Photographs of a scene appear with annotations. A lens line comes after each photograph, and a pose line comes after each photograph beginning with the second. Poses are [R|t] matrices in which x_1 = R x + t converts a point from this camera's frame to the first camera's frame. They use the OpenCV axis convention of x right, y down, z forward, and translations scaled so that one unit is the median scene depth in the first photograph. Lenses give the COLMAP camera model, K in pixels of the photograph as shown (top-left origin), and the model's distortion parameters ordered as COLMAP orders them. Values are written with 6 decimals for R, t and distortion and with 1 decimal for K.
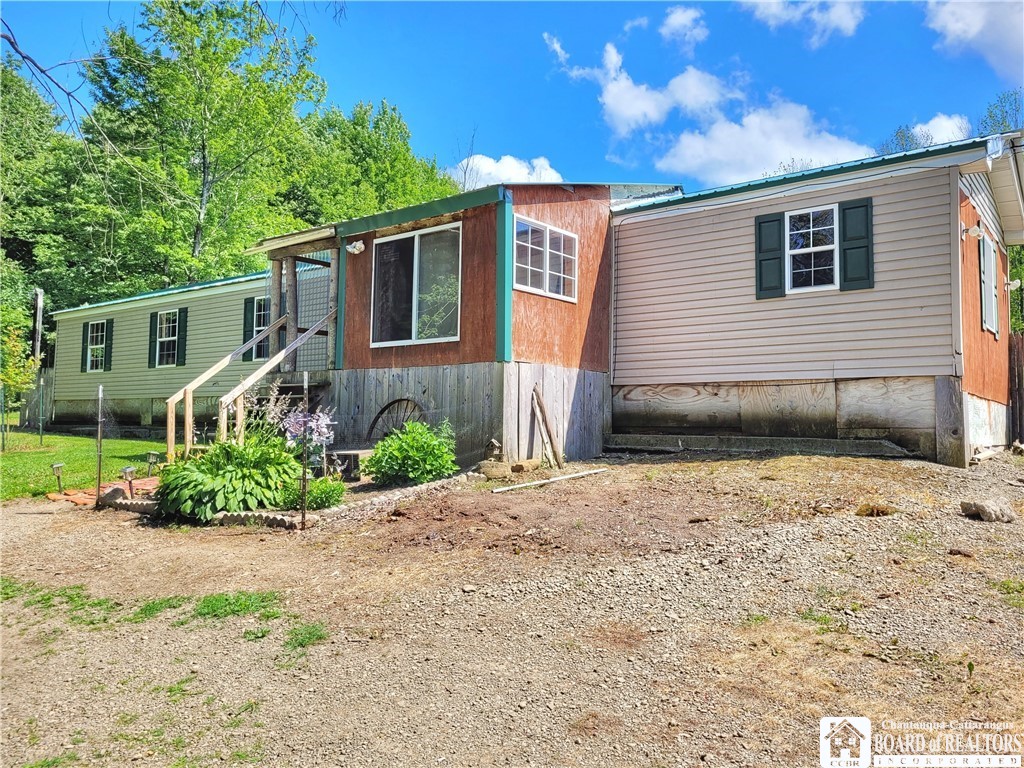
lens RADIAL K [[801.6, 0, 527.7], [0, 801.6, 380.2], [0, 0, 1]] dist [0.046363, -0.038137]
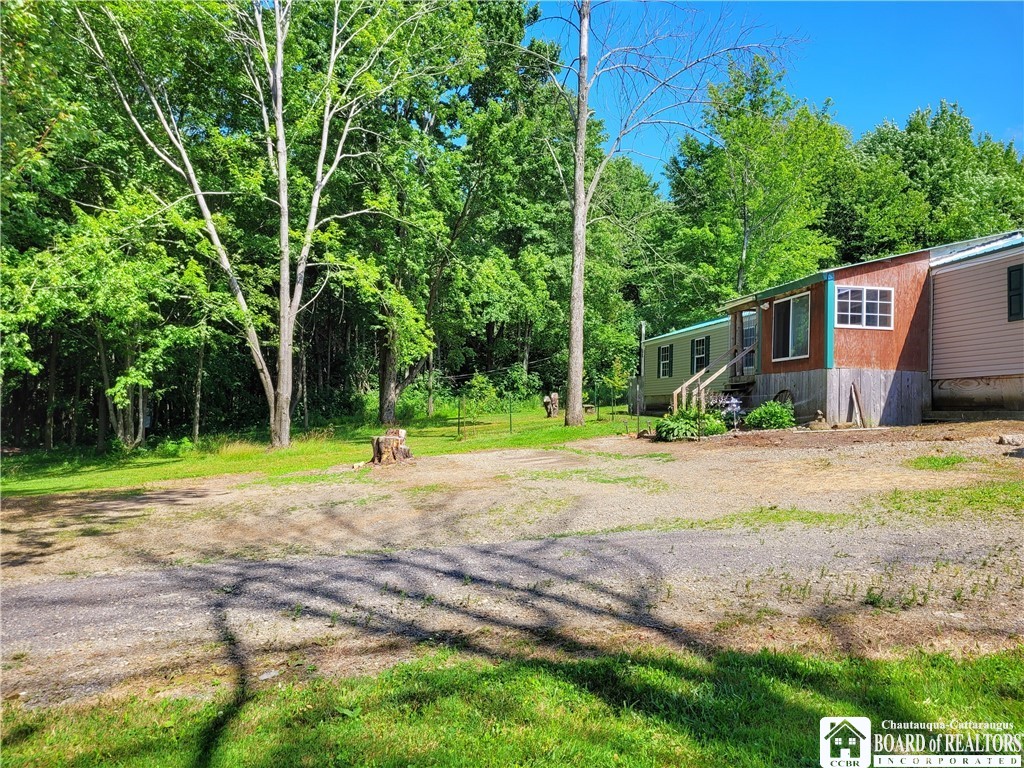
lens RADIAL K [[801.6, 0, 527.7], [0, 801.6, 380.2], [0, 0, 1]] dist [0.046363, -0.038137]
pose [[0.759881, -0.021213, -0.649716, 0.573690], [0.020370, 0.999754, -0.008817, 0.005725], [0.649743, -0.006535, 0.760126, -0.748007]]
